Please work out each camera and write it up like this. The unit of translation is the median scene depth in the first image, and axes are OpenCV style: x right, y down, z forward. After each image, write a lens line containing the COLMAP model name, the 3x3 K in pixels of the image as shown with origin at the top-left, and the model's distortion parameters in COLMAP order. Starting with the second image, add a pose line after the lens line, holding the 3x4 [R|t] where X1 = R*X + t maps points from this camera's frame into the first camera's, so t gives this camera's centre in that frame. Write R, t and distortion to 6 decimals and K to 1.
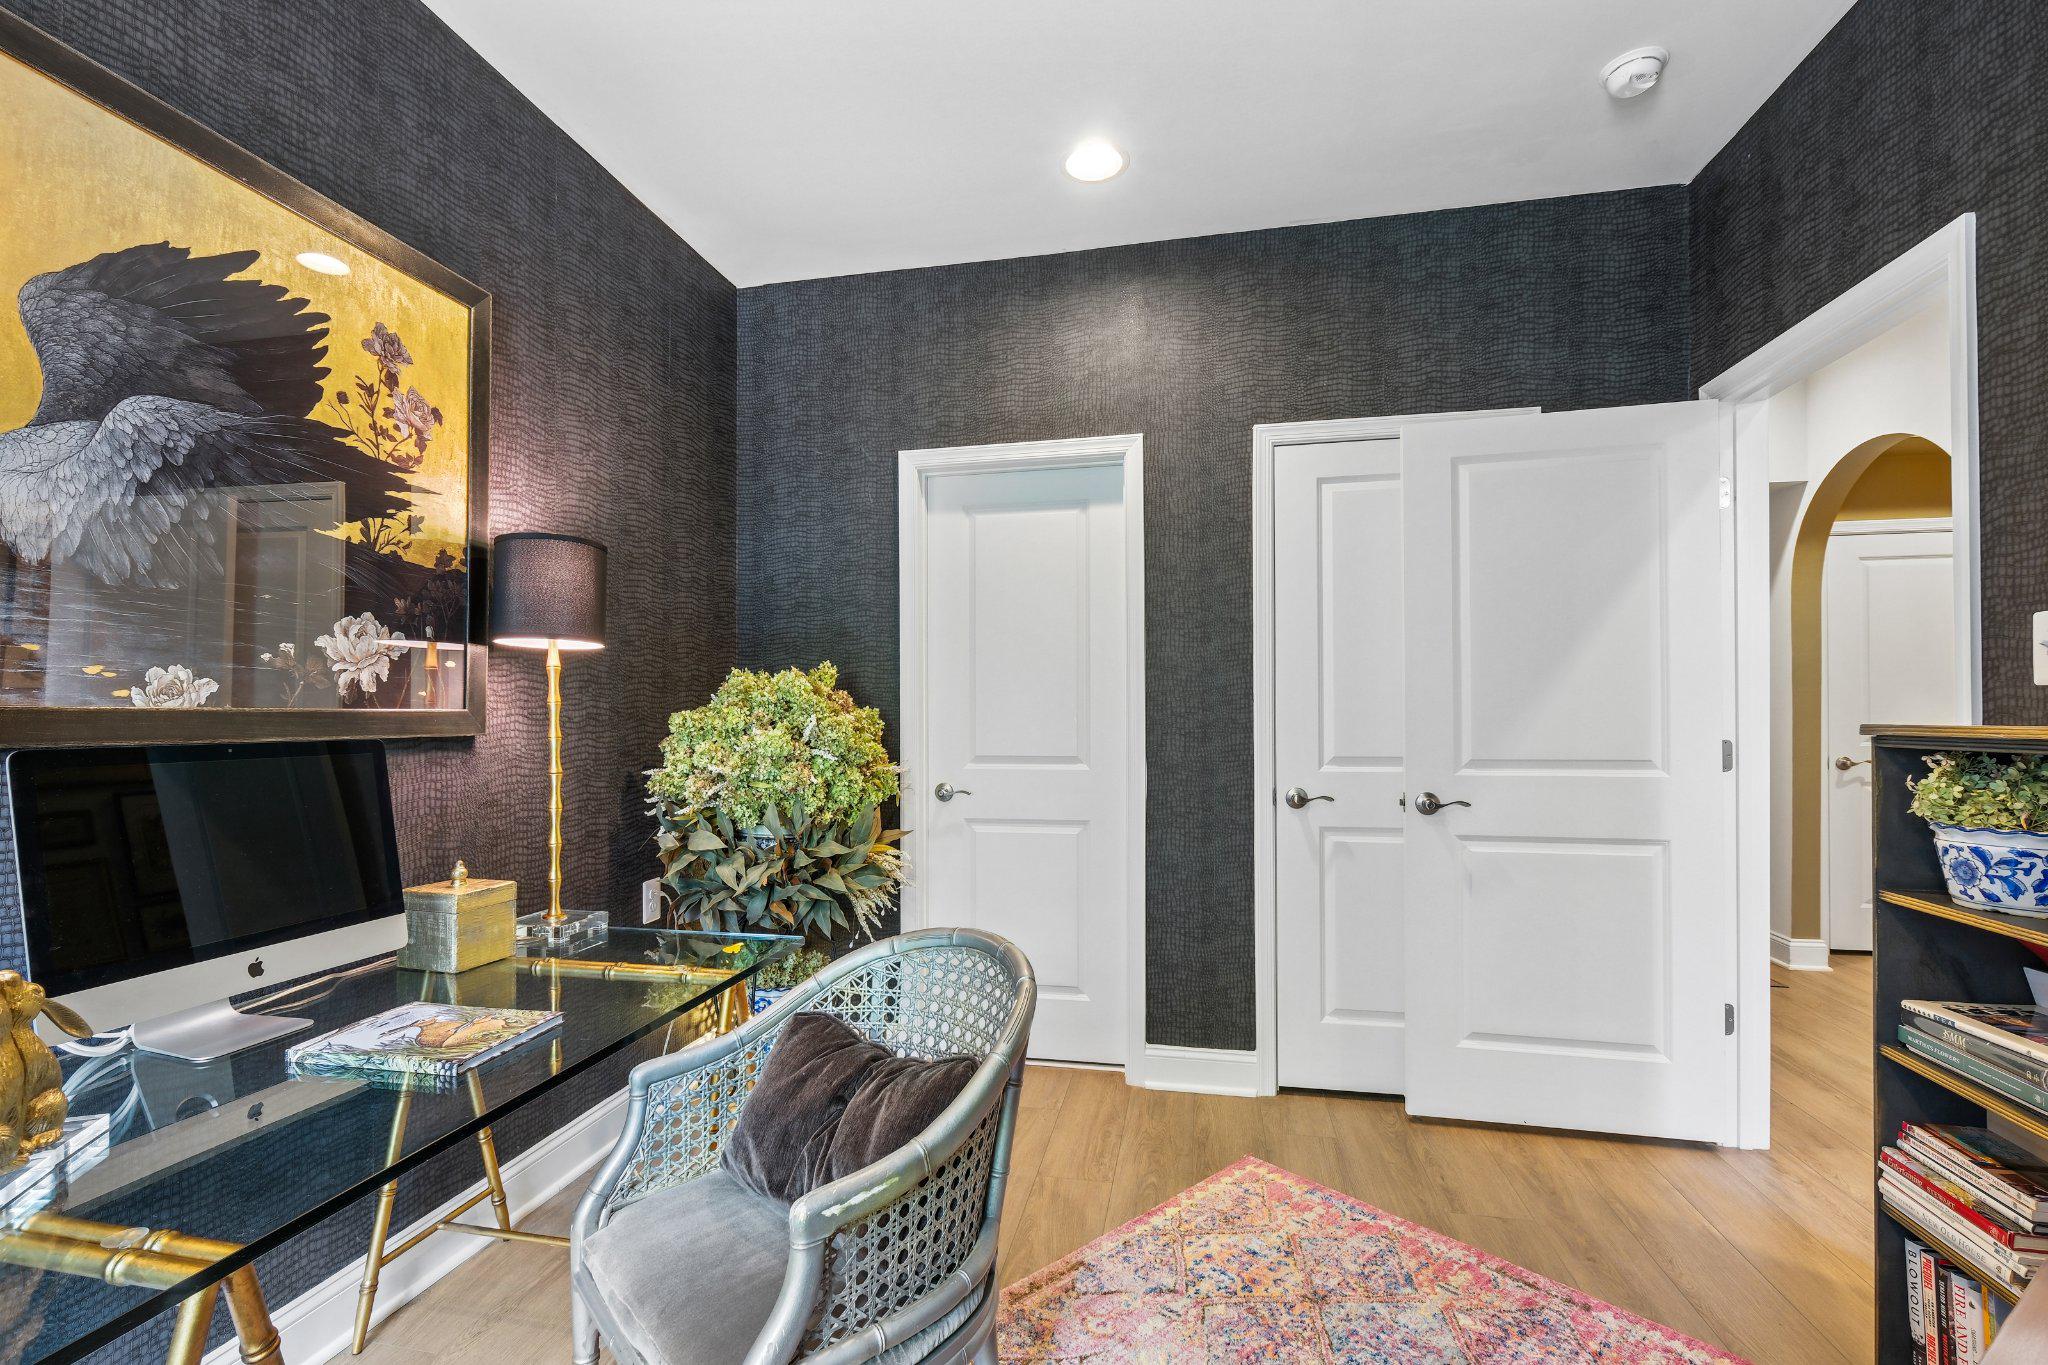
lens RADIAL K [[880.3, 0, 1023.5], [0, 880.3, 711.3], [0, 0, 1]] dist [-0.002693, -0.000362]
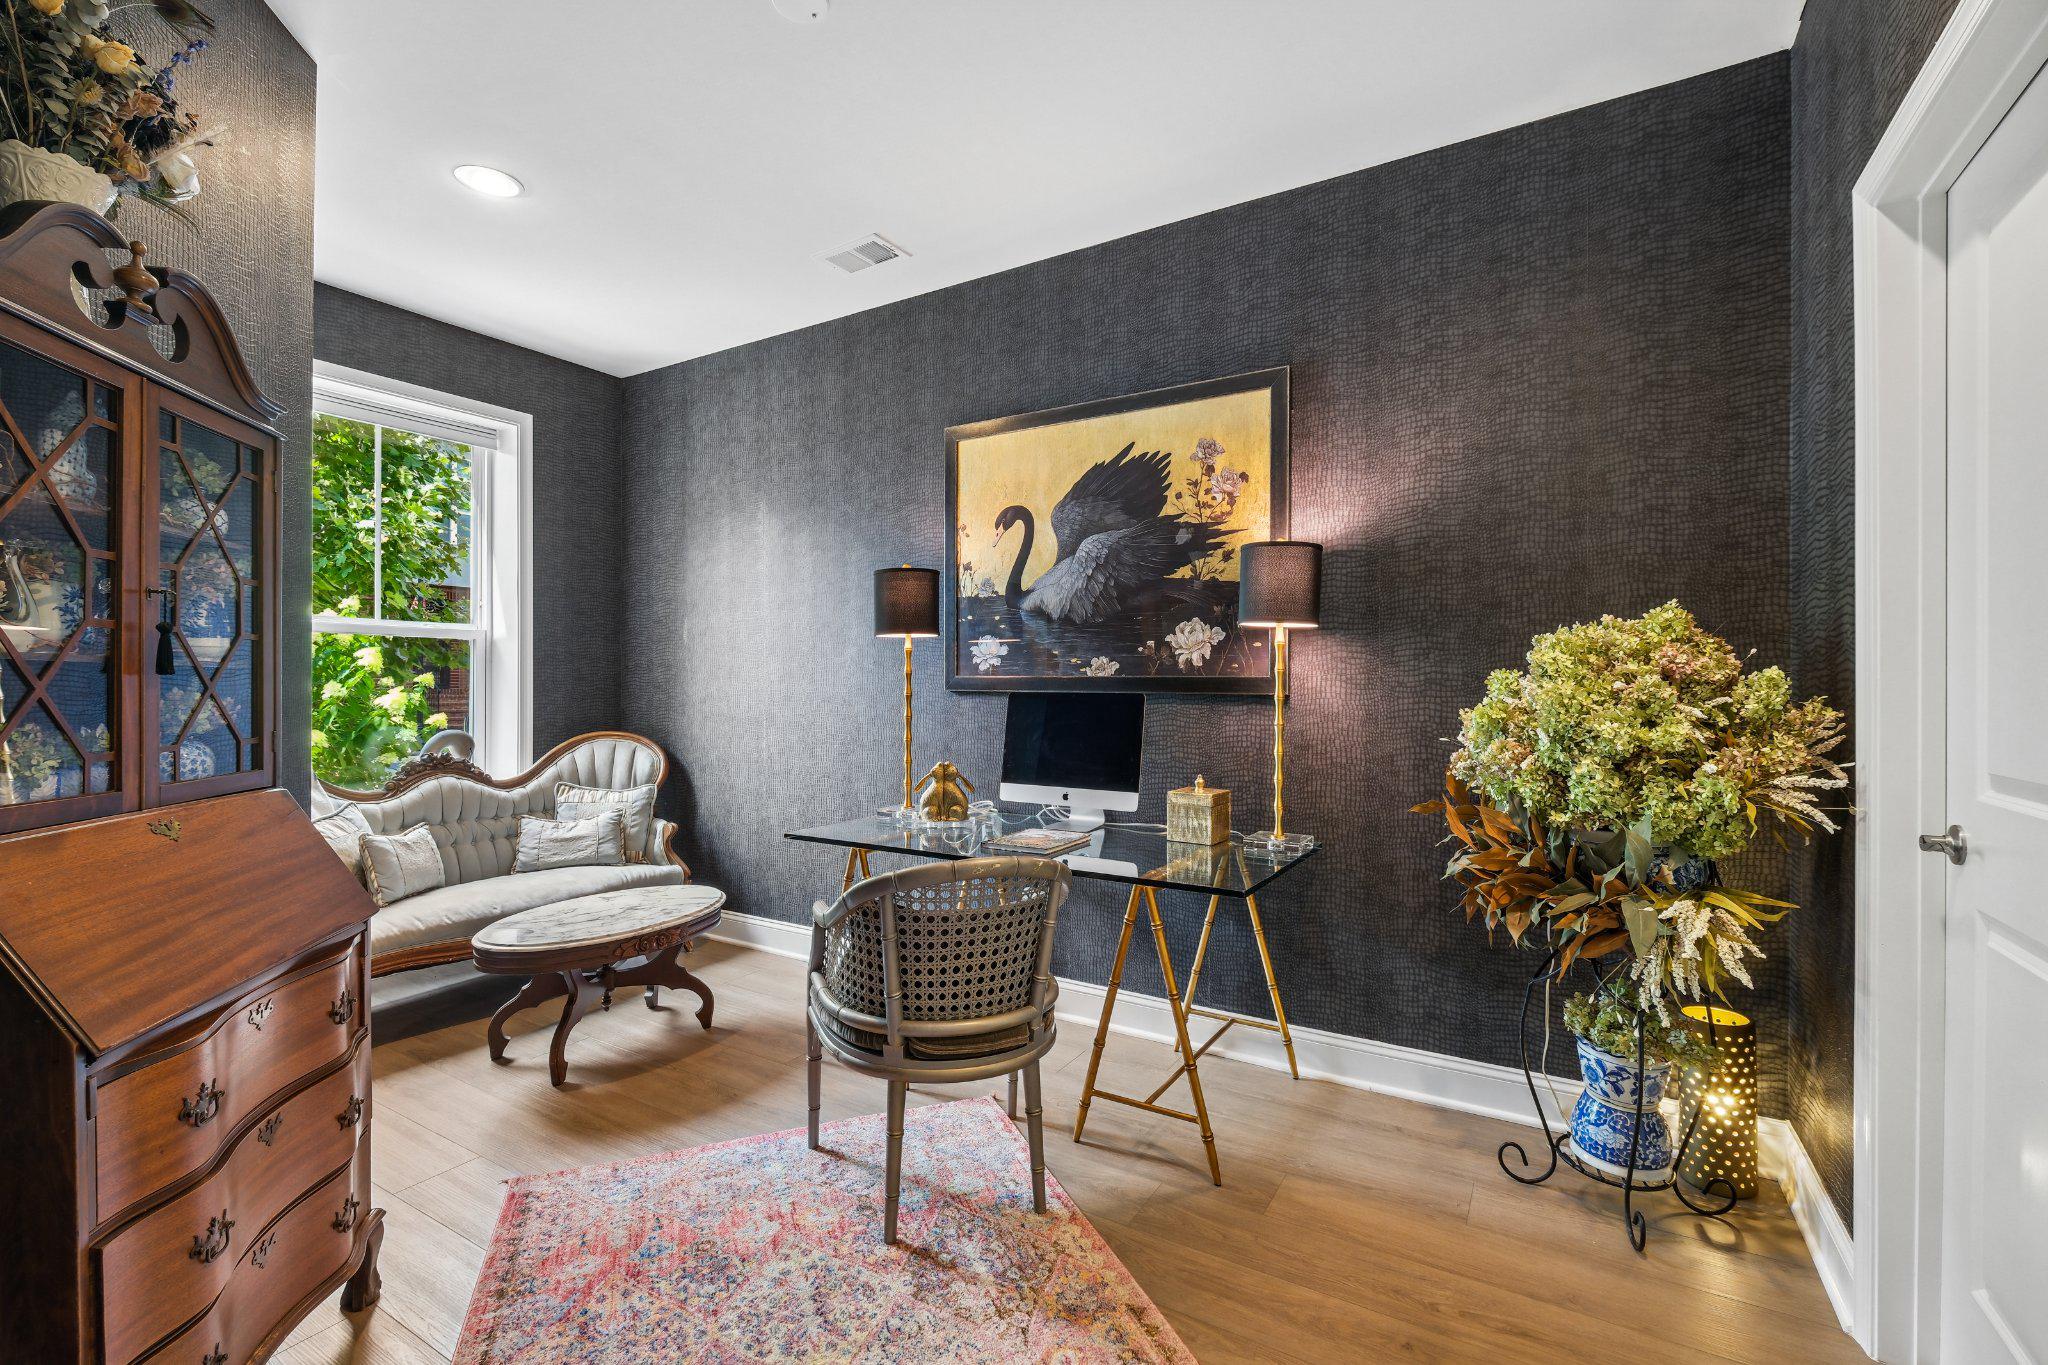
lens RADIAL K [[891.5, 0, 1017.5], [0, 891.5, 674.0], [0, 0, 1]] dist [0.000416, -0.000031]
pose [[-0.338353, -0.006913, -0.940994, 0.941432], [-0.001494, 0.999976, -0.006809, 0.005094], [0.941018, -0.000898, -0.338355, 1.247779]]
